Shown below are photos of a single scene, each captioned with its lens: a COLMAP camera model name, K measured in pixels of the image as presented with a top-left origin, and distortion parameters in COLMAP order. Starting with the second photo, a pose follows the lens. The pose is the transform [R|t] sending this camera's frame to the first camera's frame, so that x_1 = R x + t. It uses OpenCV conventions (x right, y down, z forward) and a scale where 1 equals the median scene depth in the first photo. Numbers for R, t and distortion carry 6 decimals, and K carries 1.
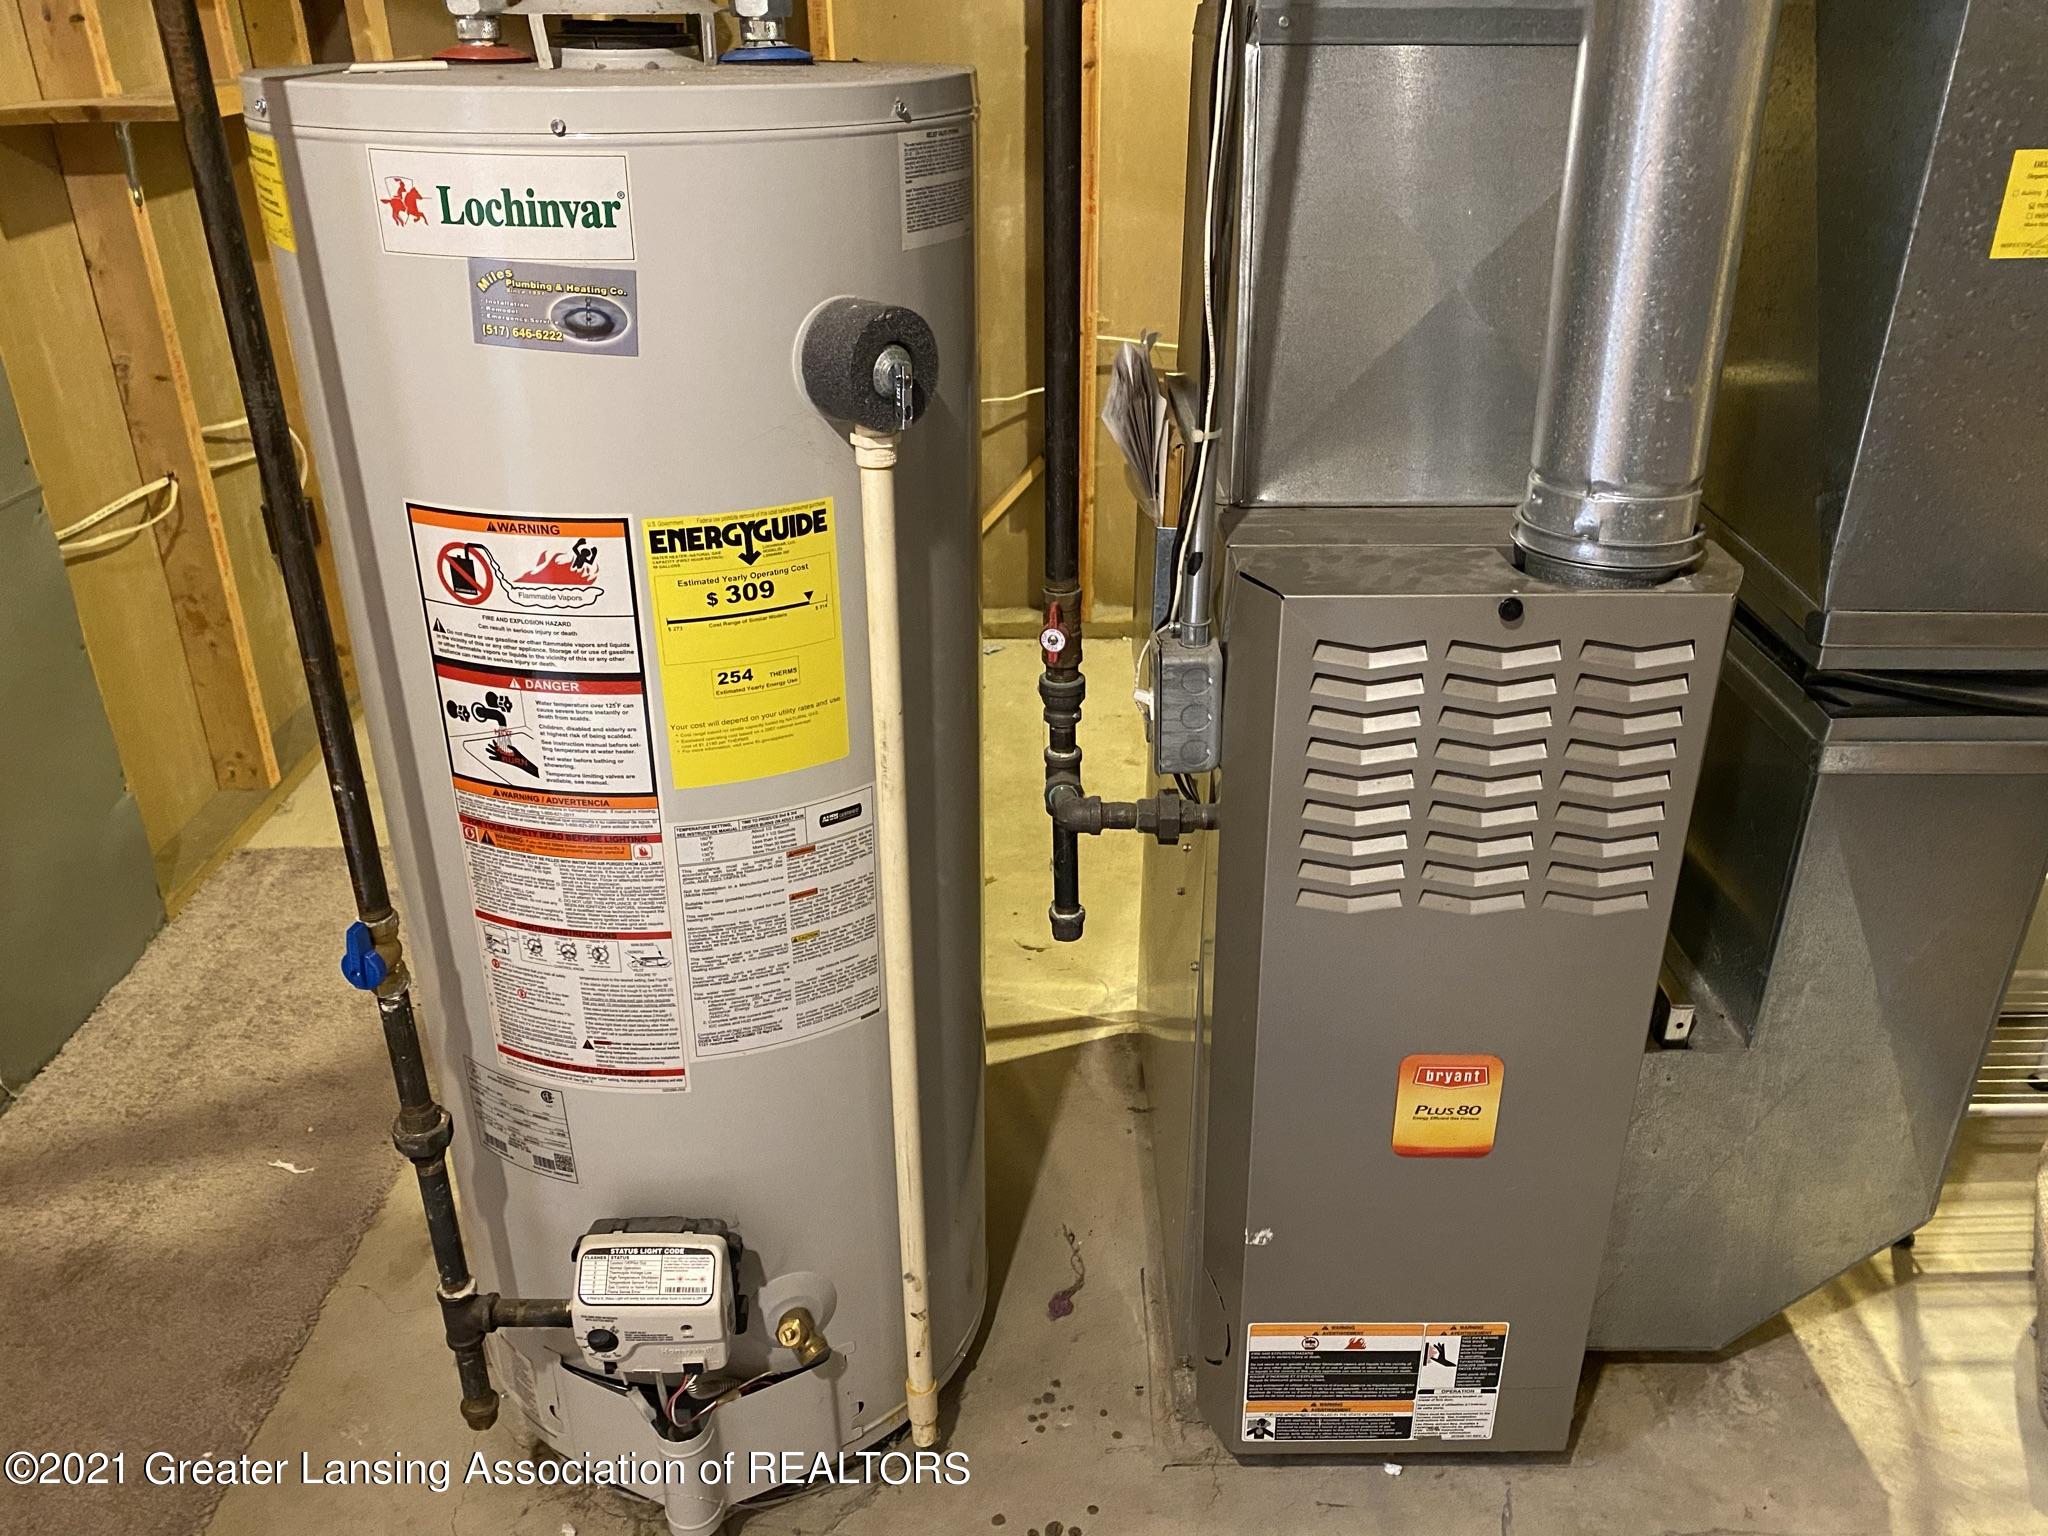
lens RADIAL K [[1556.9, 0, 1027.2], [0, 1556.9, 766.2], [0, 0, 1]] dist [0.008096, 0.003180]
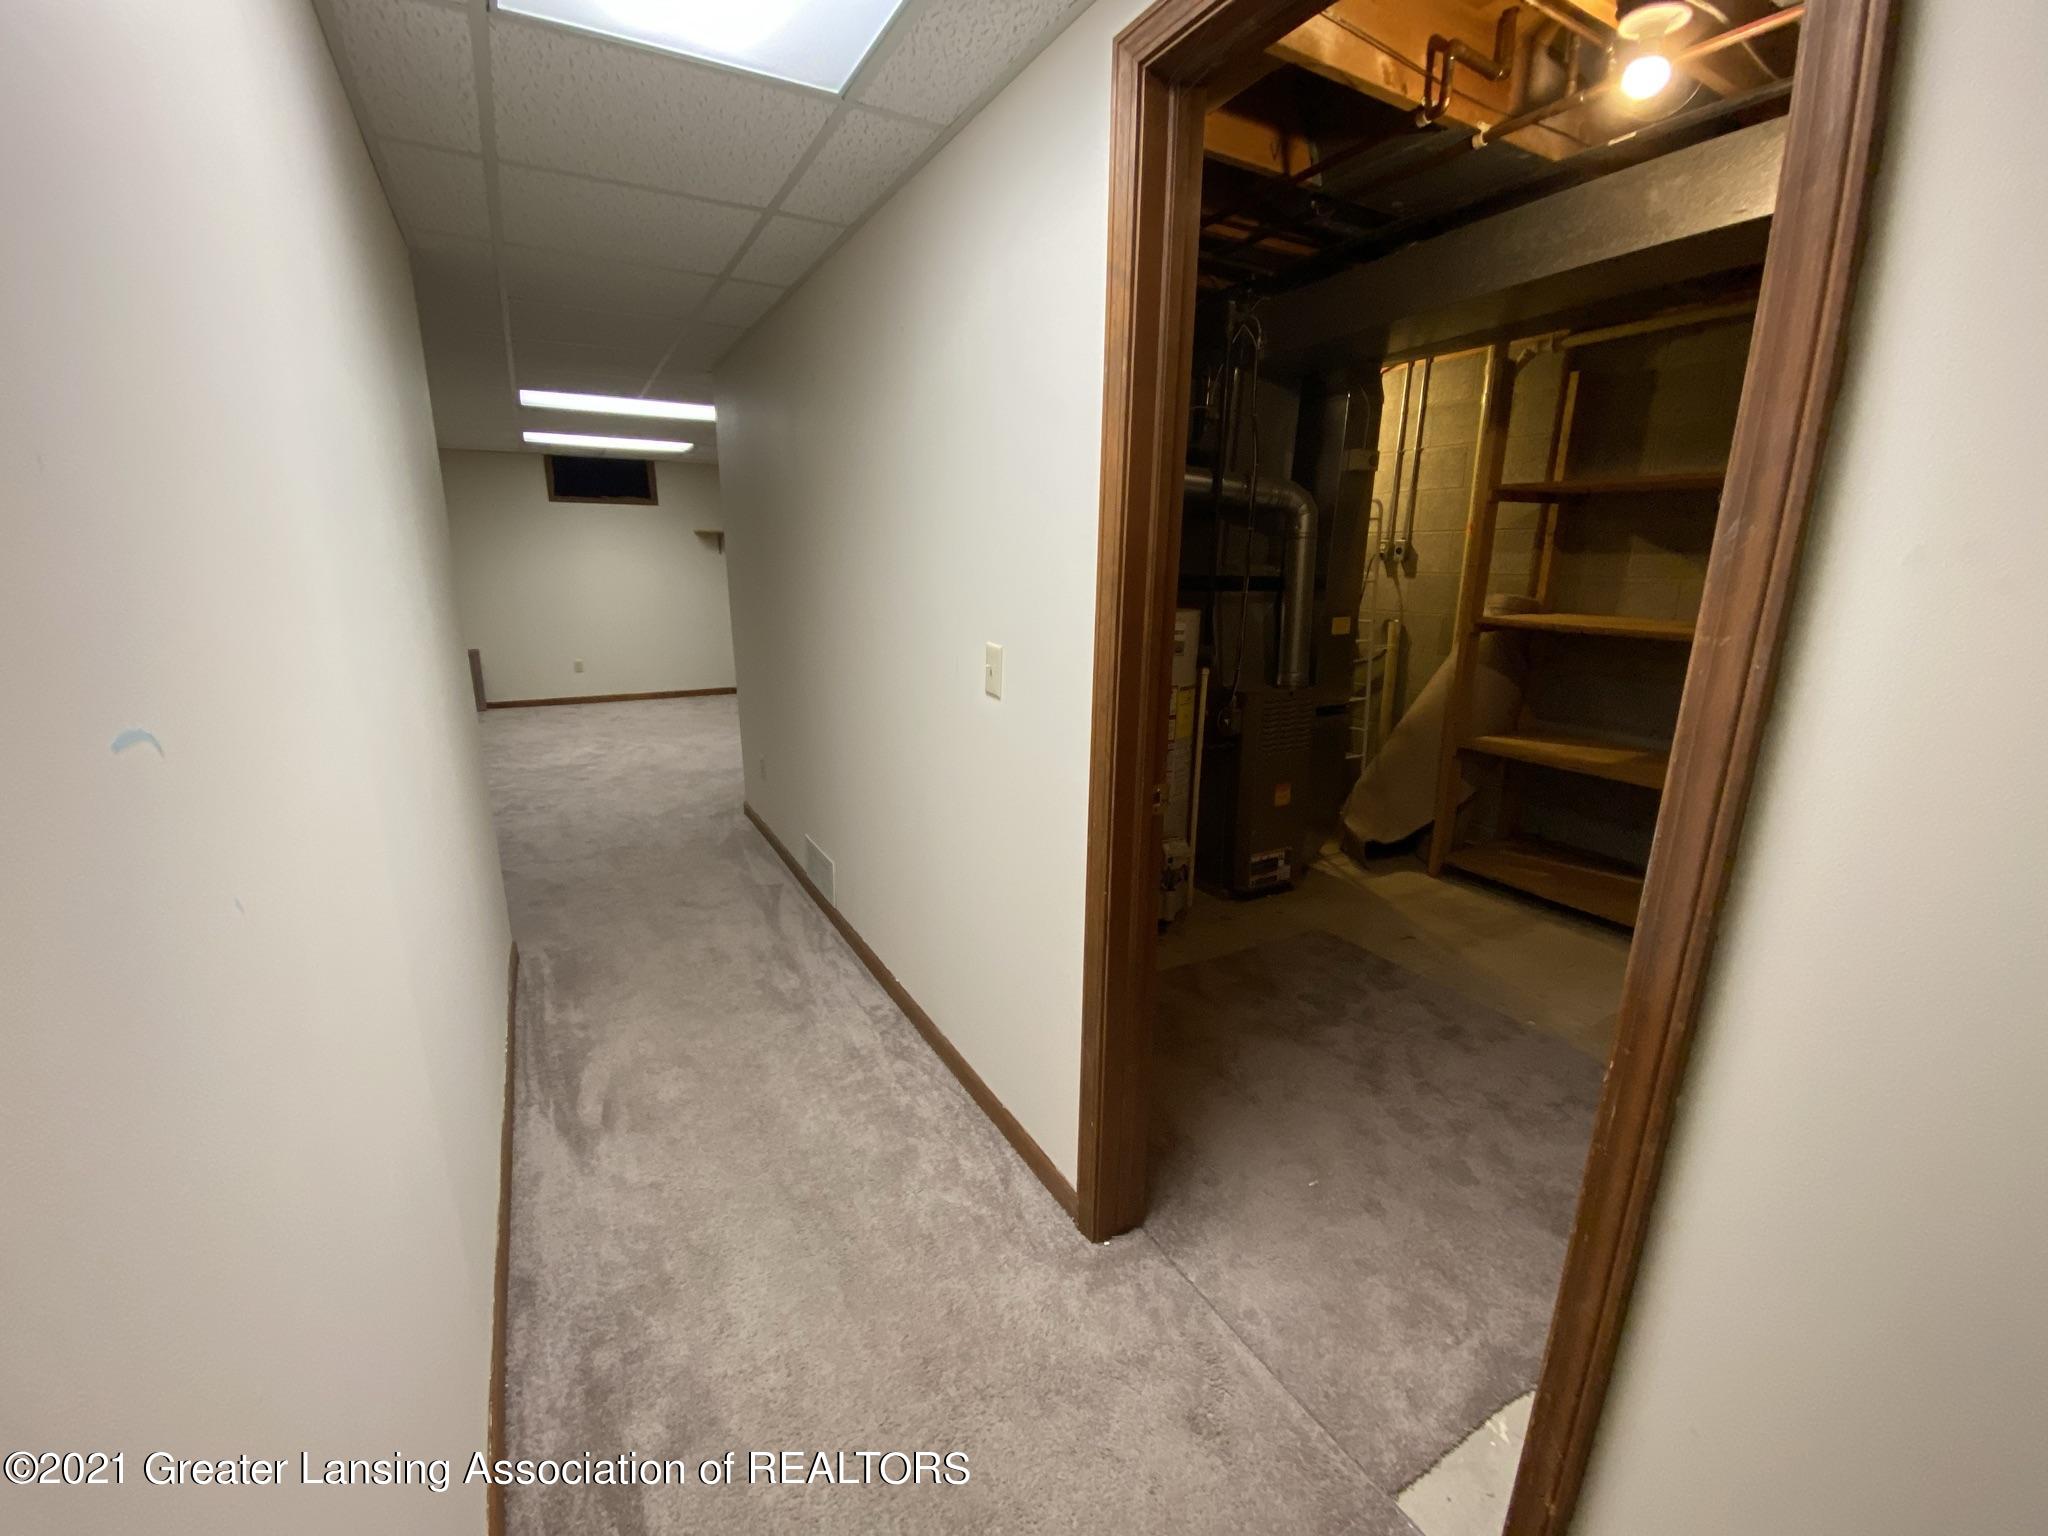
lens RADIAL K [[841.6, 0, 1023.3], [0, 841.6, 767.1], [0, 0, 1]] dist [0.000486, 0.000052]
pose [[0.871590, -0.104625, 0.478941, -1.618751], [0.203055, 0.966263, -0.158444, 0.355650], [-0.446206, 0.235350, 0.863430, -0.933403]]
